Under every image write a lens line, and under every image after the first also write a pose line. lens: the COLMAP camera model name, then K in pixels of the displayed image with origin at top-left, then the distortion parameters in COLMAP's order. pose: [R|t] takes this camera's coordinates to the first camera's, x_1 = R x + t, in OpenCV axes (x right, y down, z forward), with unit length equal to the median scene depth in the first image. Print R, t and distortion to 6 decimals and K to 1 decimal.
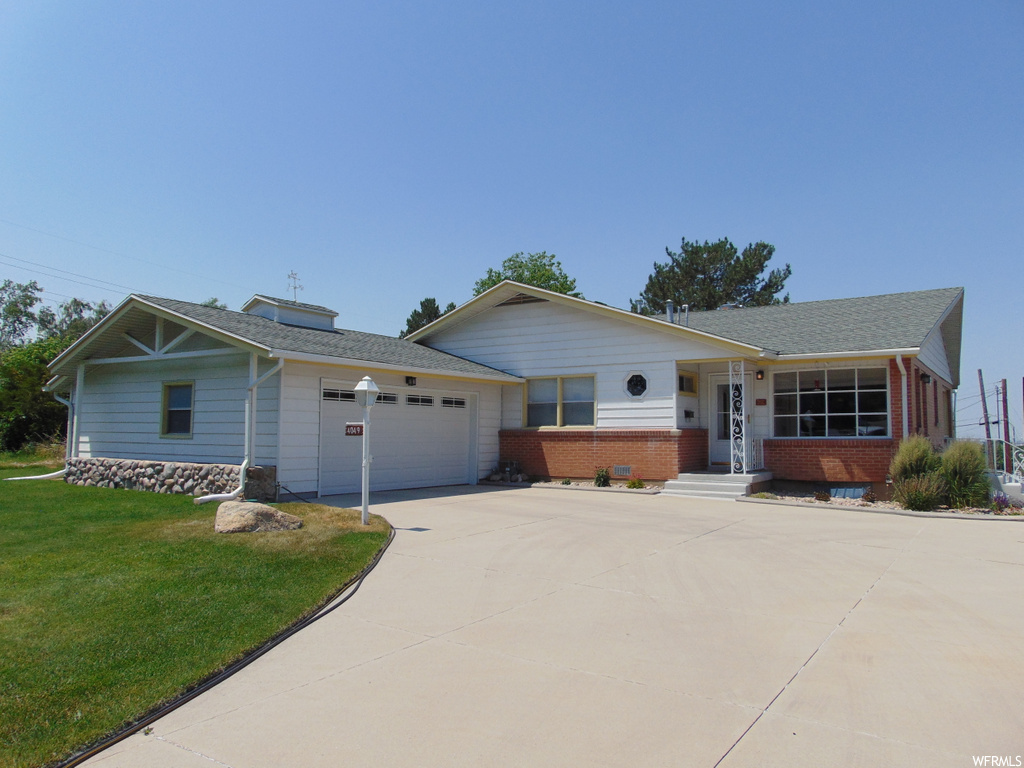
lens RADIAL K [[760.5, 0, 508.1], [0, 760.5, 382.5], [0, 0, 1]] dist [-0.018594, 0.047524]
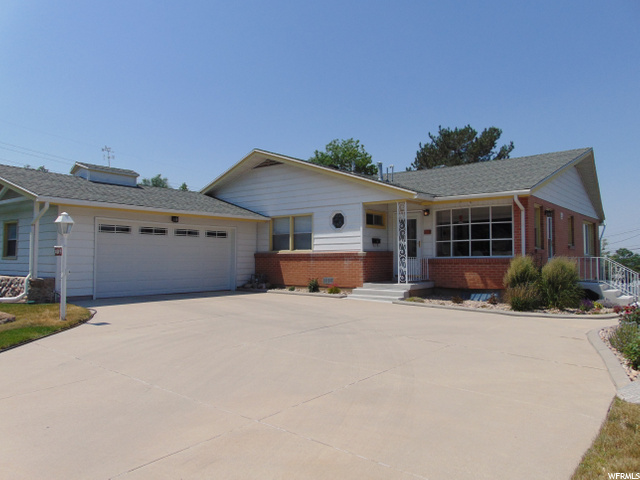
lens RADIAL K [[475.3, 0, 316.1], [0, 475.3, 240.7], [0, 0, 1]] dist [-0.018594, 0.047524]
pose [[0.995968, -0.007346, -0.089413, 0.216576], [0.010205, 0.999450, 0.031554, 0.012913], [0.089132, -0.032340, 0.995495, 0.119247]]
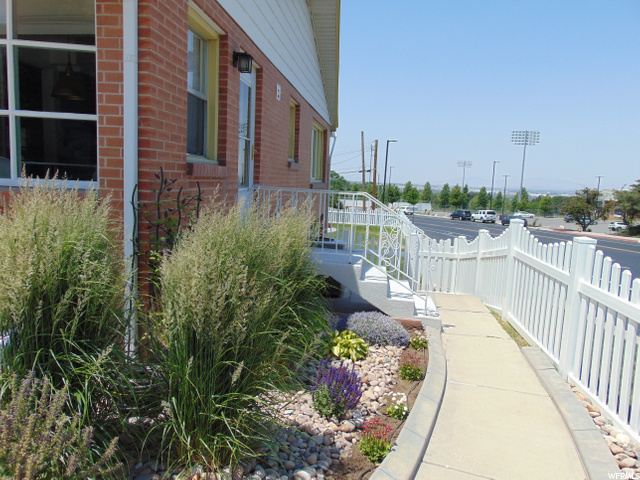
lens RADIAL K [[475.3, 0, 322.4], [0, 475.3, 240.4], [0, 0, 1]] dist [-0.018594, 0.047524]
pose [[0.890732, -0.026176, 0.453774, 0.469452], [-0.069080, 0.978947, 0.192071, 0.044529], [-0.449249, -0.202431, 0.870171, 0.717369]]
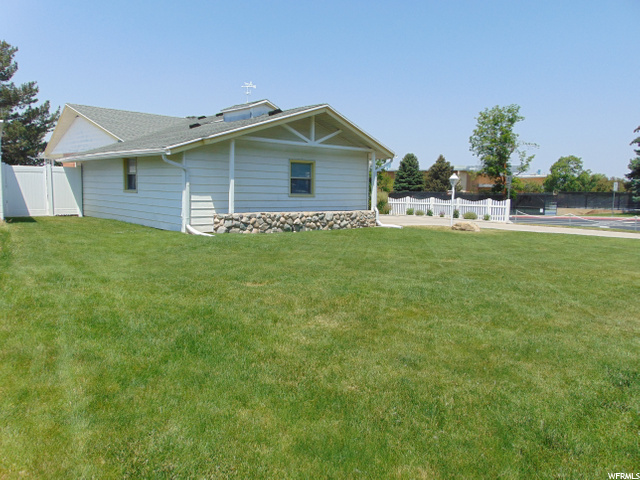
lens RADIAL K [[475.3, 0, 318.2], [0, 475.3, 238.5], [0, 0, 1]] dist [-0.018594, 0.047524]
pose [[0.232743, -0.106482, 0.966691, -1.251341], [-0.085666, 0.987880, 0.129441, 0.025728], [-0.968758, -0.112939, 0.220800, 0.669401]]
